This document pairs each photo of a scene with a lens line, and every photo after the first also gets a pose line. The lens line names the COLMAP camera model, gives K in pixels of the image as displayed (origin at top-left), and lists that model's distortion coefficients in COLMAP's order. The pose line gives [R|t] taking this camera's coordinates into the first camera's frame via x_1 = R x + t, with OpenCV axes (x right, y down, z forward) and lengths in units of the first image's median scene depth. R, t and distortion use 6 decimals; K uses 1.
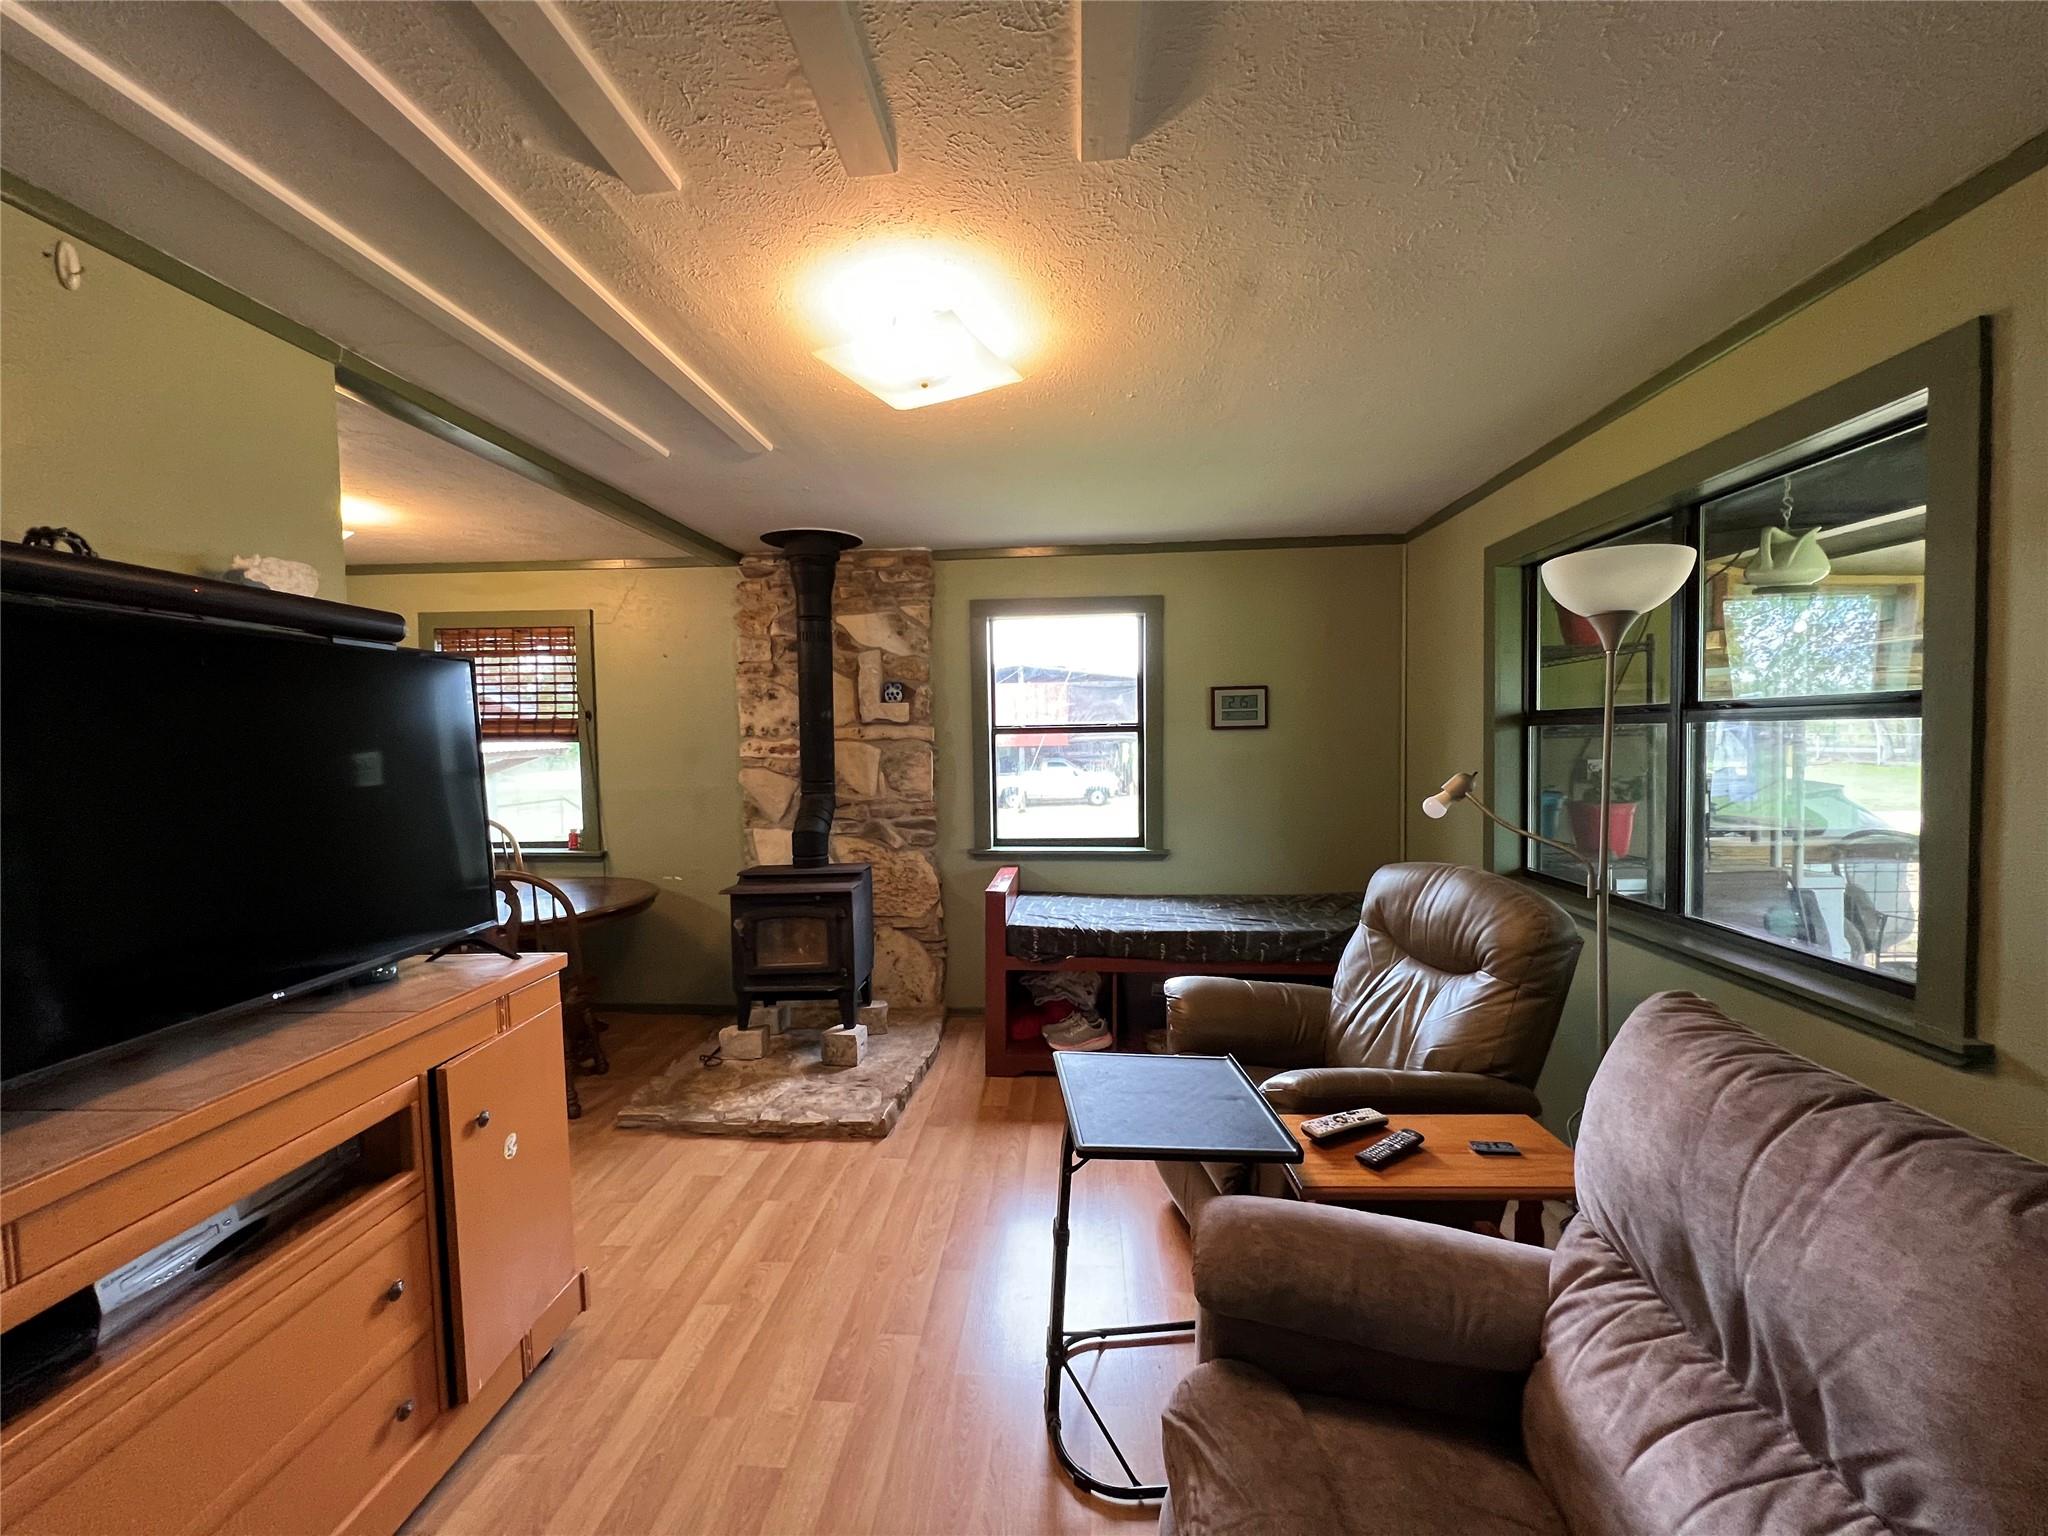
lens RADIAL K [[830.4, 0, 1024.0], [0, 830.4, 768.0], [0, 0, 1]] dist [-0.001667, 0.000280]
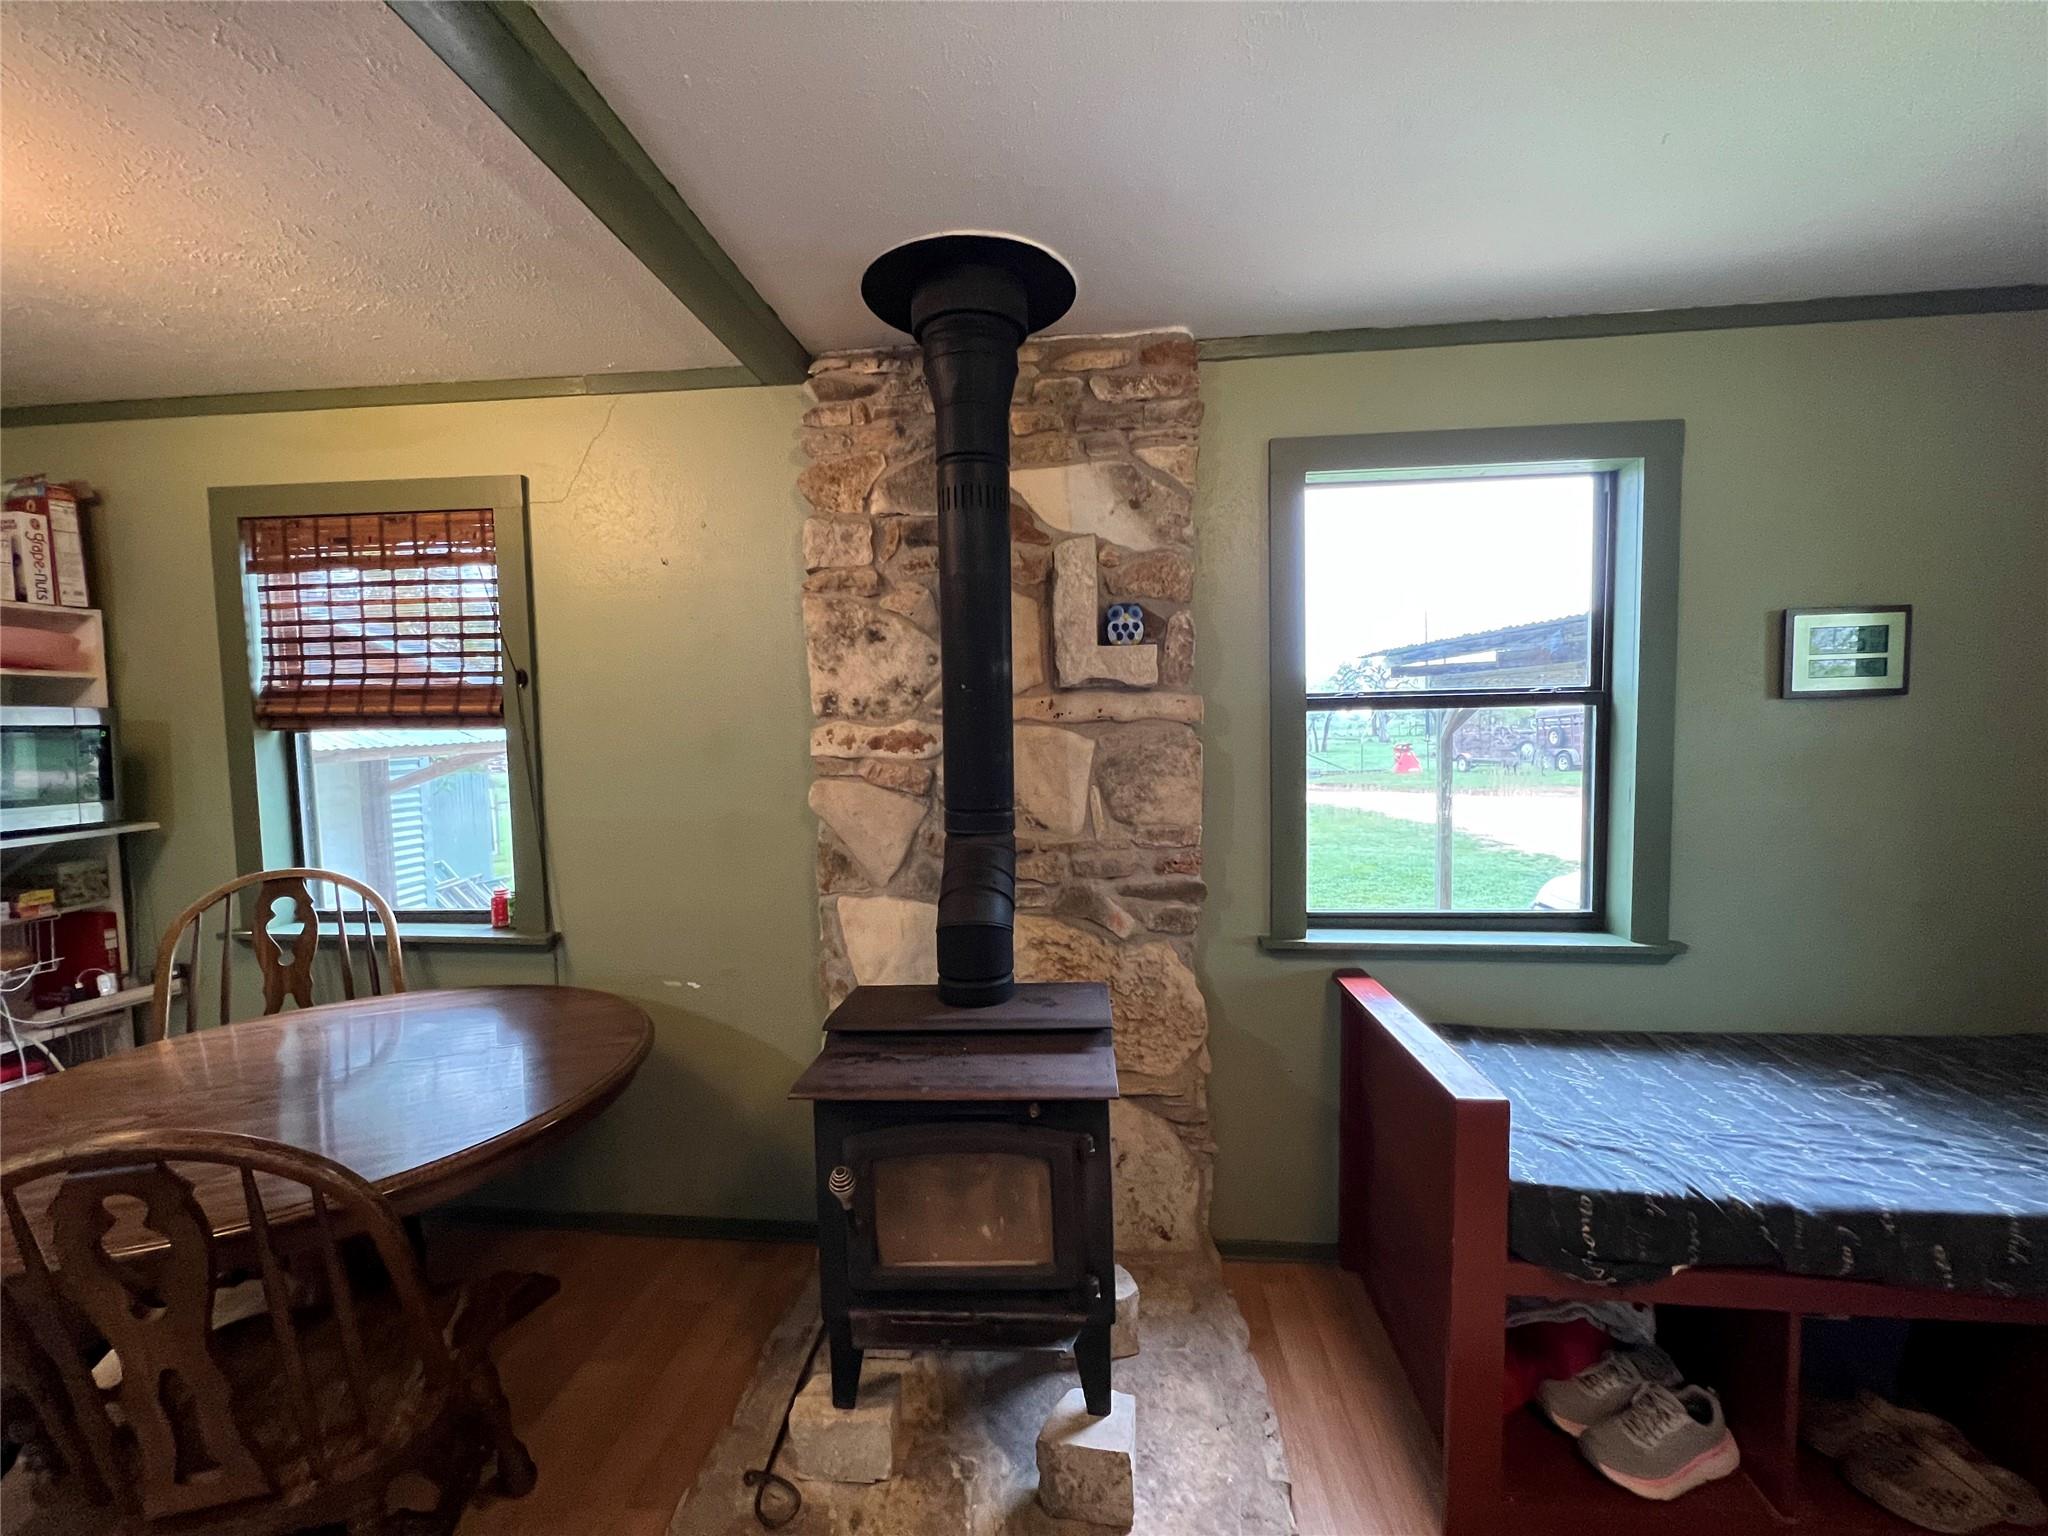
lens RADIAL K [[830.4, 0, 1024.0], [0, 830.4, 768.0], [0, 0, 1]] dist [-0.001667, 0.000280]
pose [[0.999769, -0.002234, -0.021371, -0.204477], [0.002545, 0.999891, 0.014565, -0.013679], [0.021336, -0.014616, 0.999666, 0.503095]]
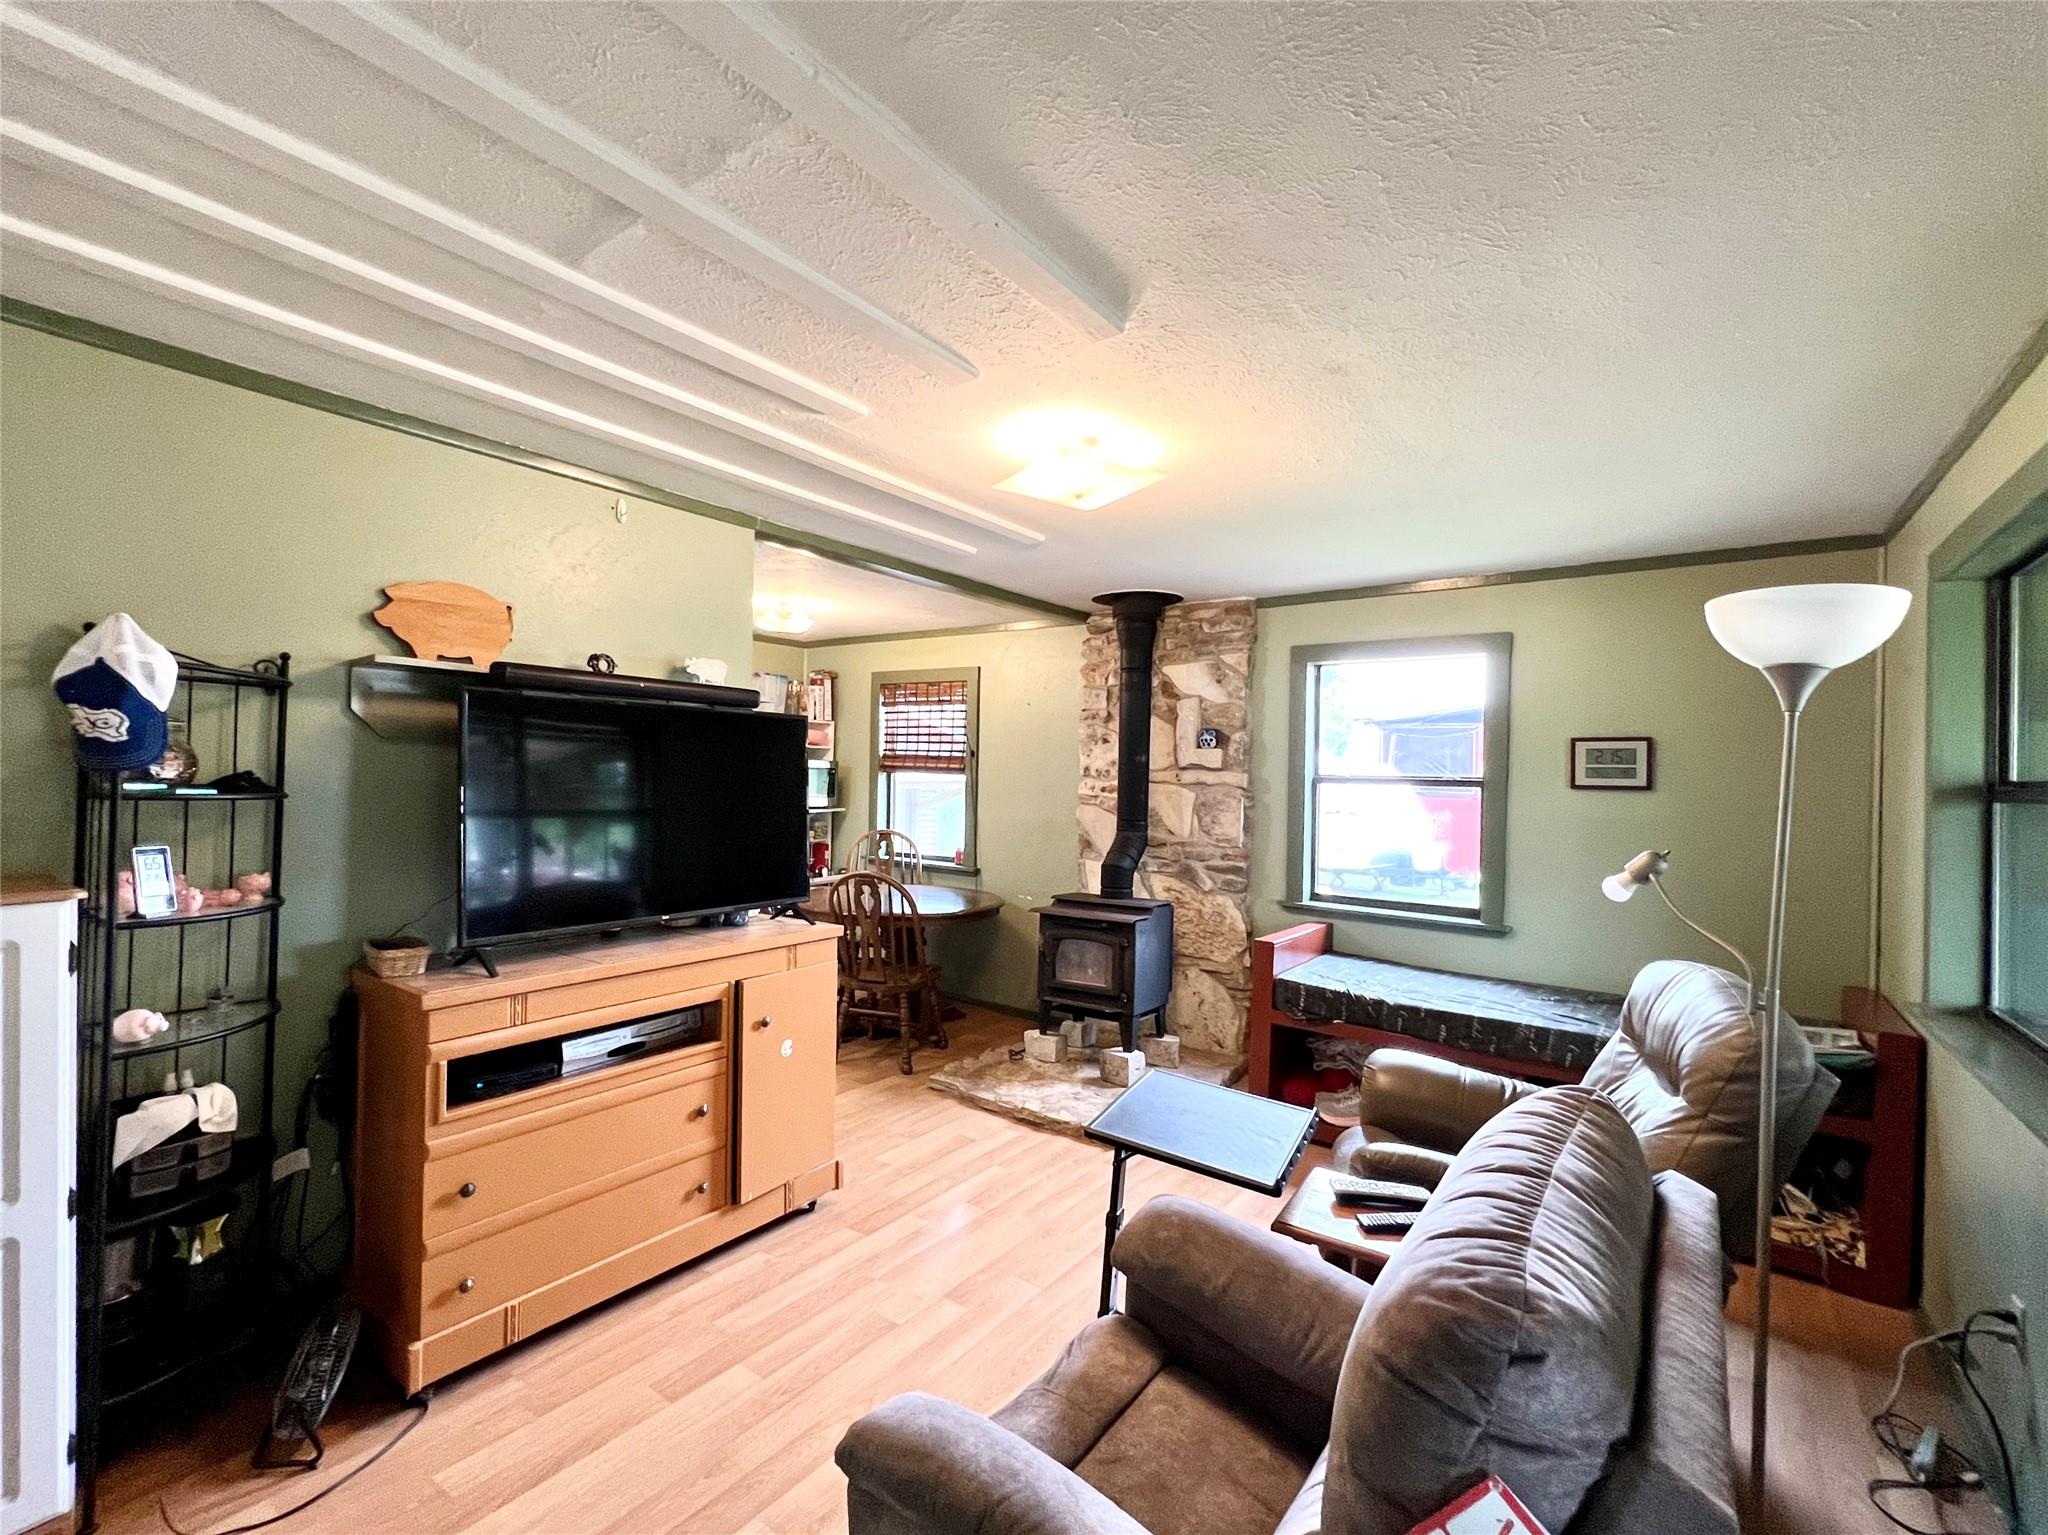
lens RADIAL K [[900.1, 0, 1012.2], [0, 900.1, 766.1], [0, 0, 1]] dist [-0.001046, 0.000116]
pose [[0.840854, 0.031327, -0.540355, 0.240103], [-0.058251, 0.997763, -0.032800, -0.006444], [0.538118, 0.059056, 0.840798, -0.066965]]
